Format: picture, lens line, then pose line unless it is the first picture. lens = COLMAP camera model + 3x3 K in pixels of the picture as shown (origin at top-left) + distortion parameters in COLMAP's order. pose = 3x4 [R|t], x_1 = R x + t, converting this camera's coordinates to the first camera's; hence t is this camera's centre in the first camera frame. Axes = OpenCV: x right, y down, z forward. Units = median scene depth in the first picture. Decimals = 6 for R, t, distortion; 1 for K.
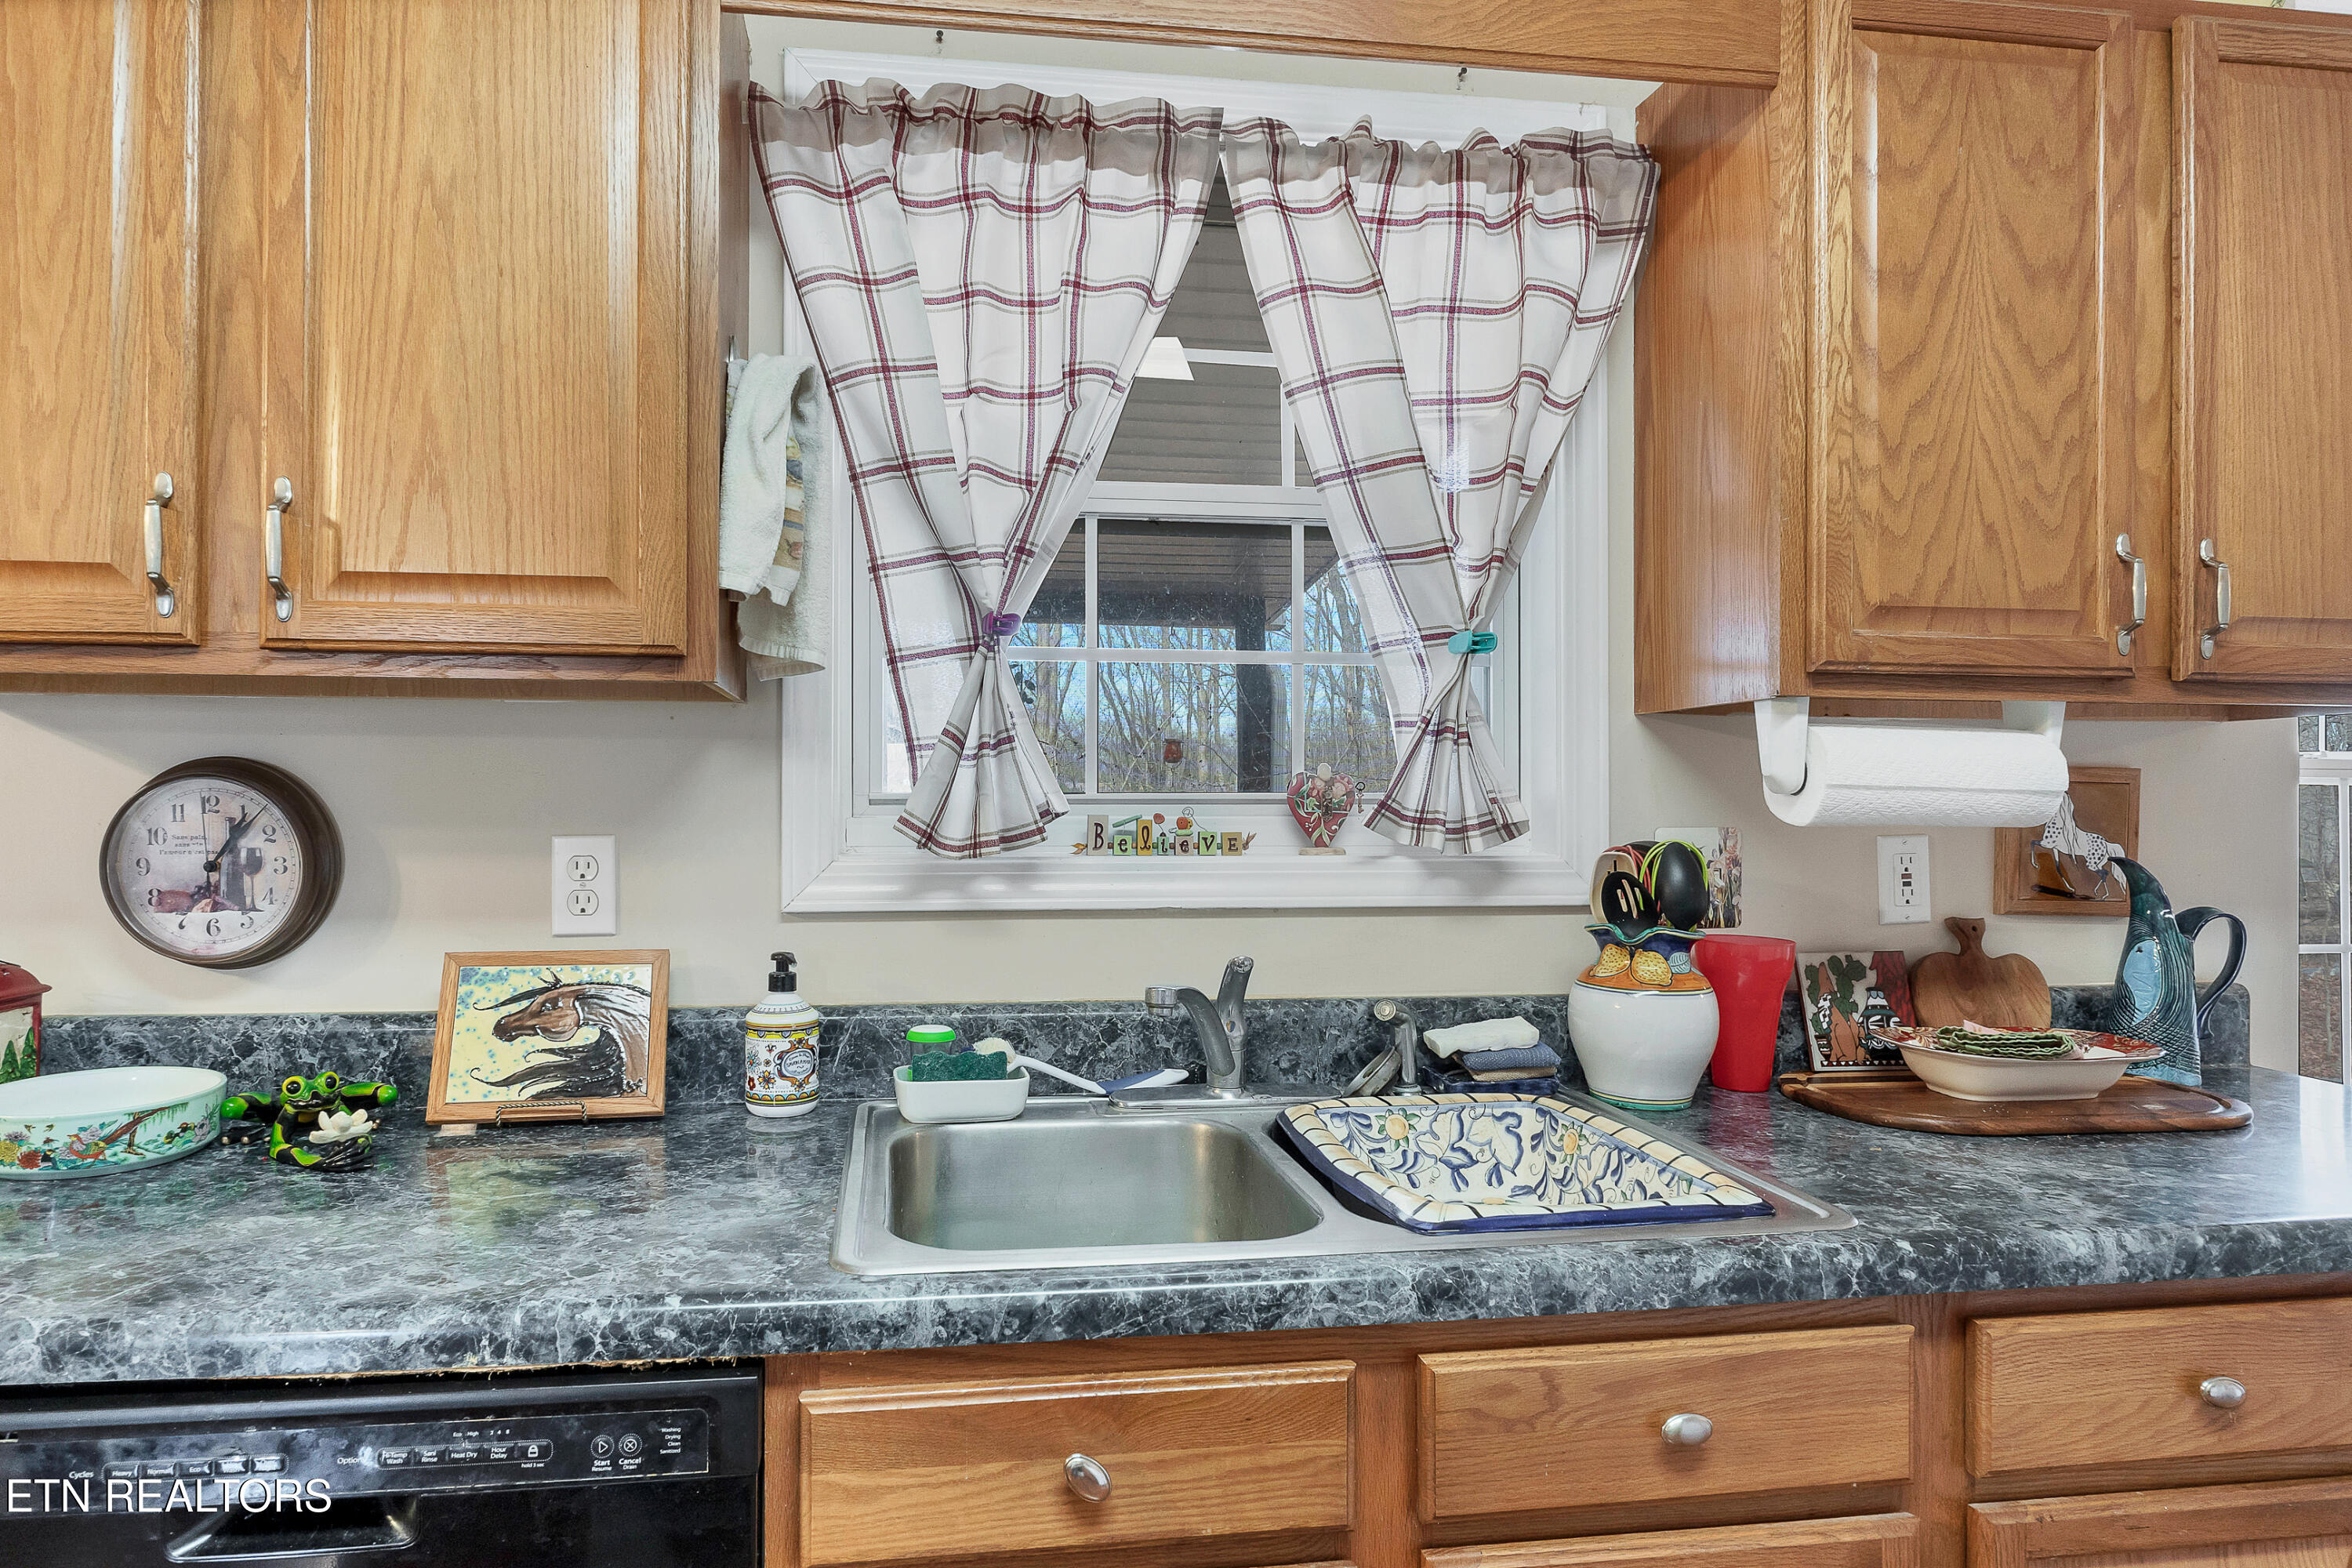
lens RADIAL K [[1327.0, 0, 1171.8], [0, 1327.0, 797.1], [0, 0, 1]] dist [-0.004913, 0.000947]
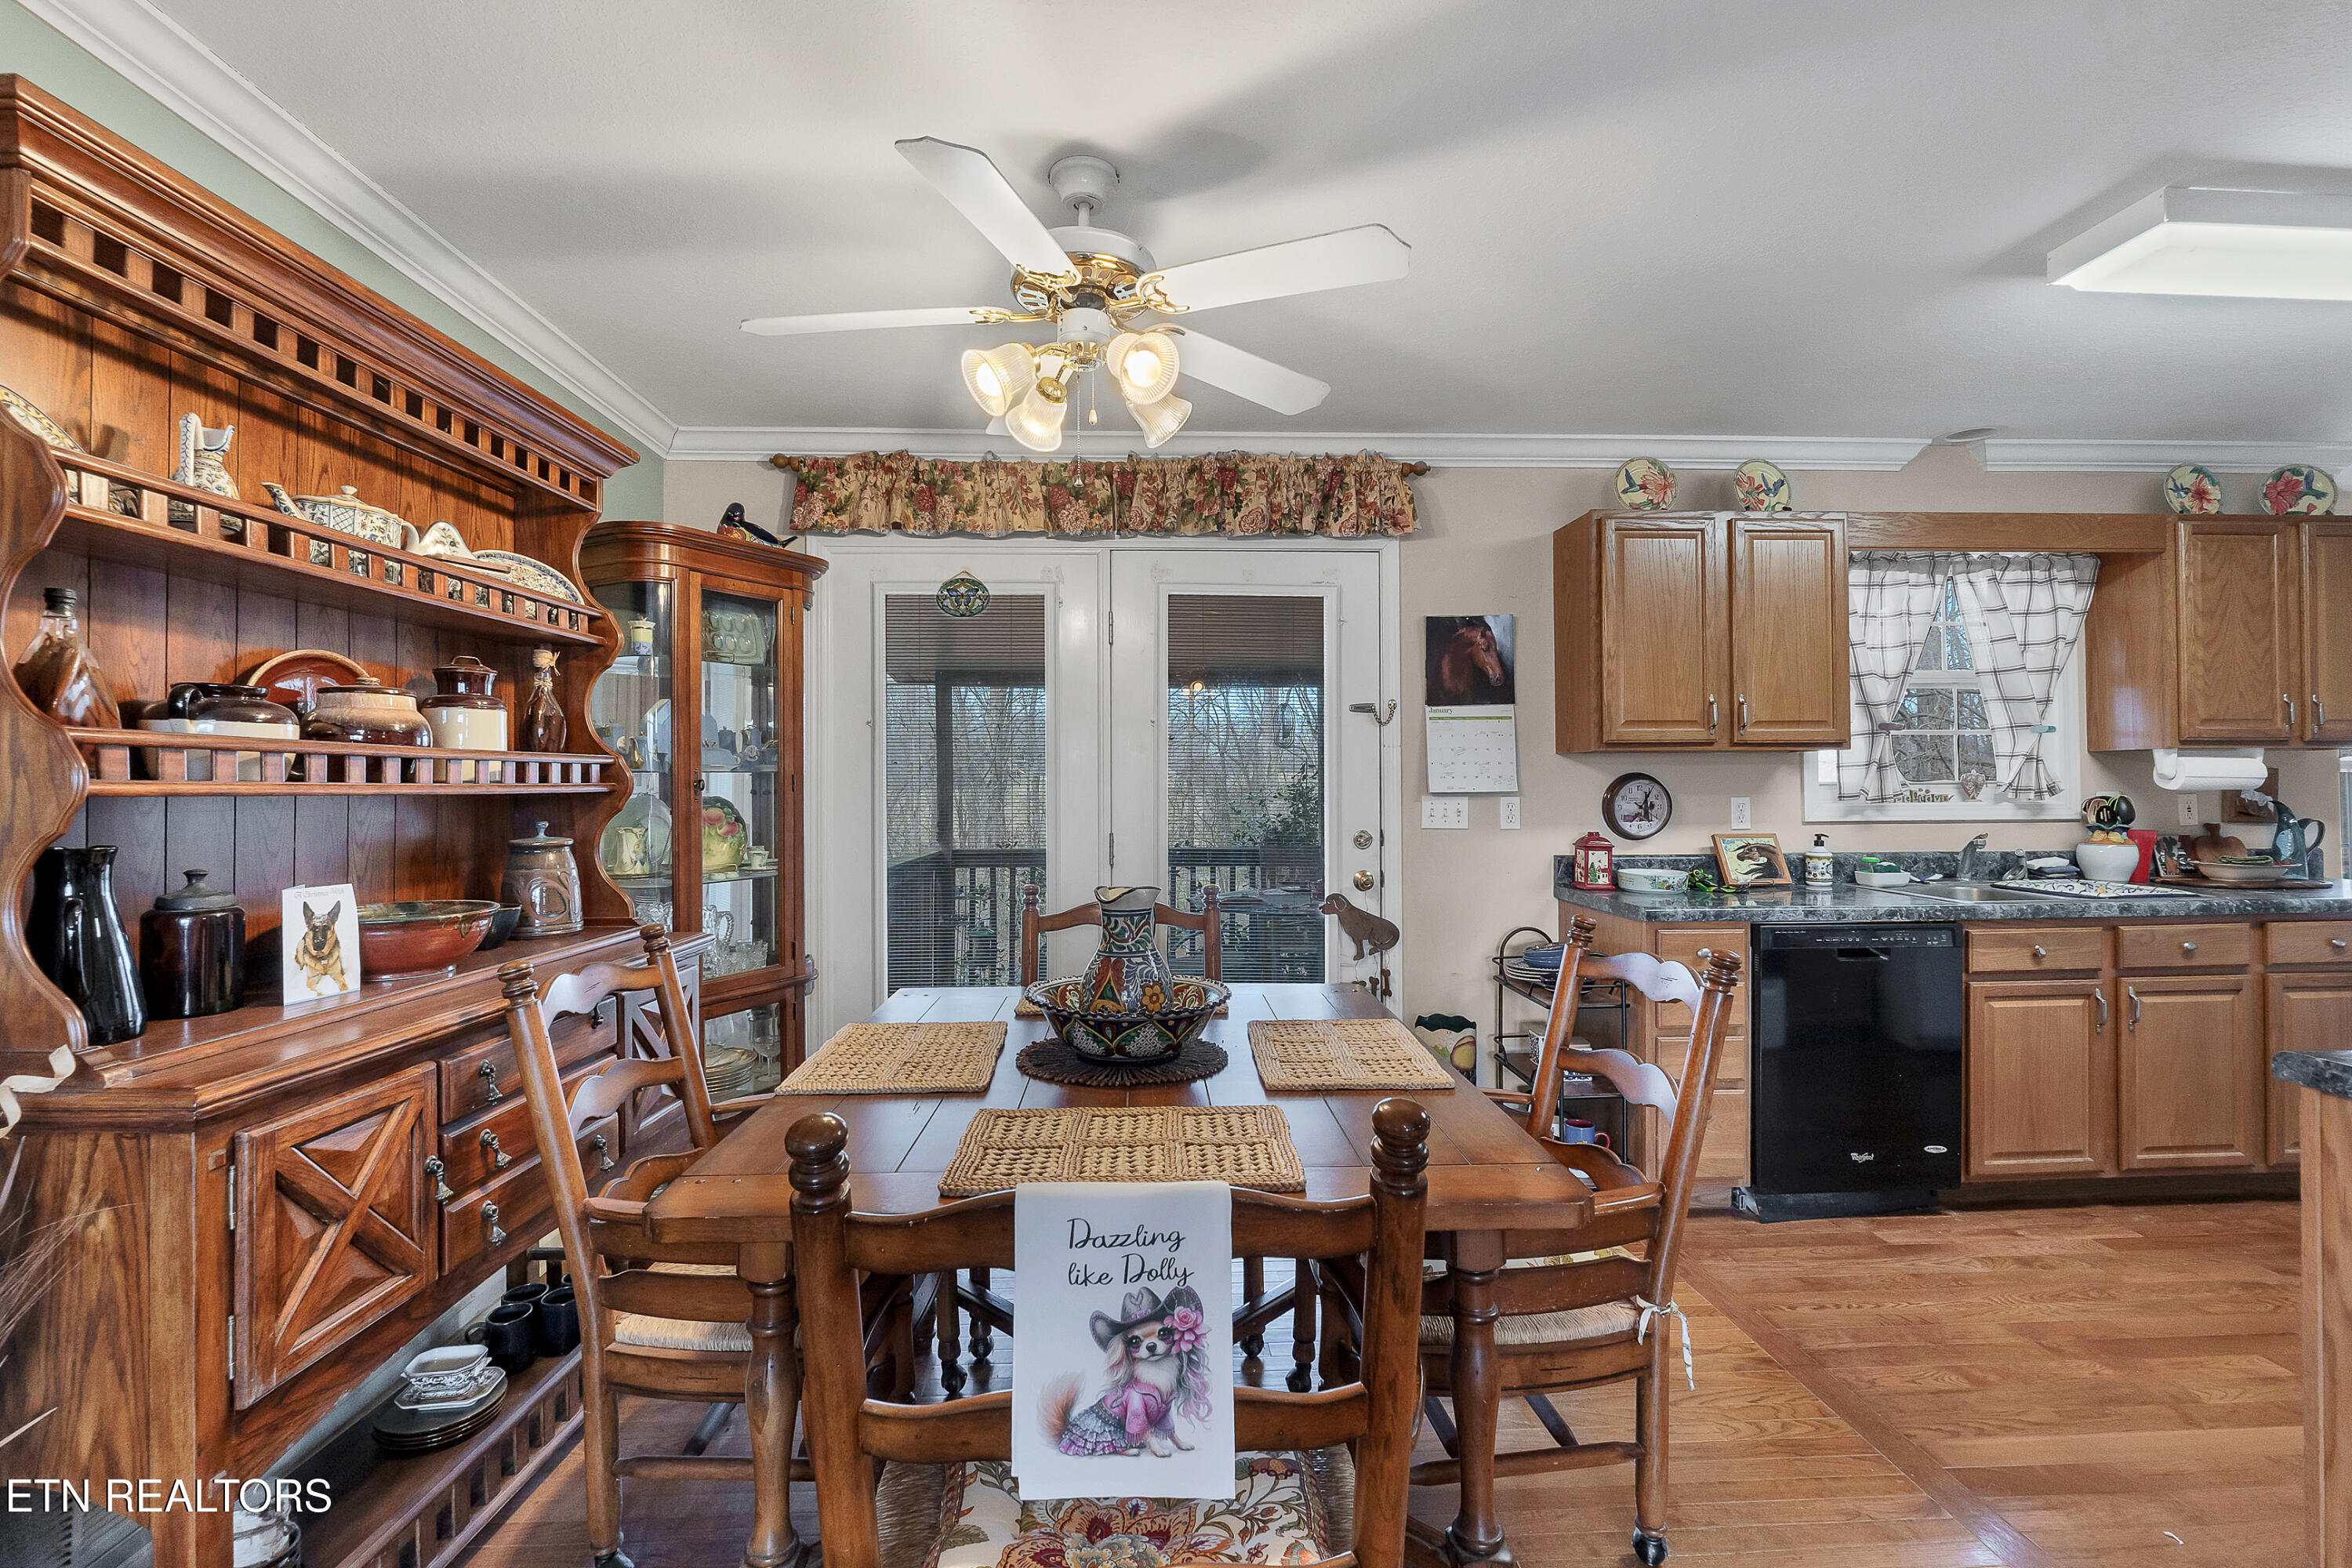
lens RADIAL K [[1057.4, 0, 1196.0], [0, 1057.4, 775.2], [0, 0, 1]] dist [-0.003105, -0.000112]
pose [[0.996743, -0.010327, -0.079978, -1.550188], [0.009832, 0.999930, -0.006575, -0.017678], [0.080040, 0.005767, 0.996775, -1.579275]]
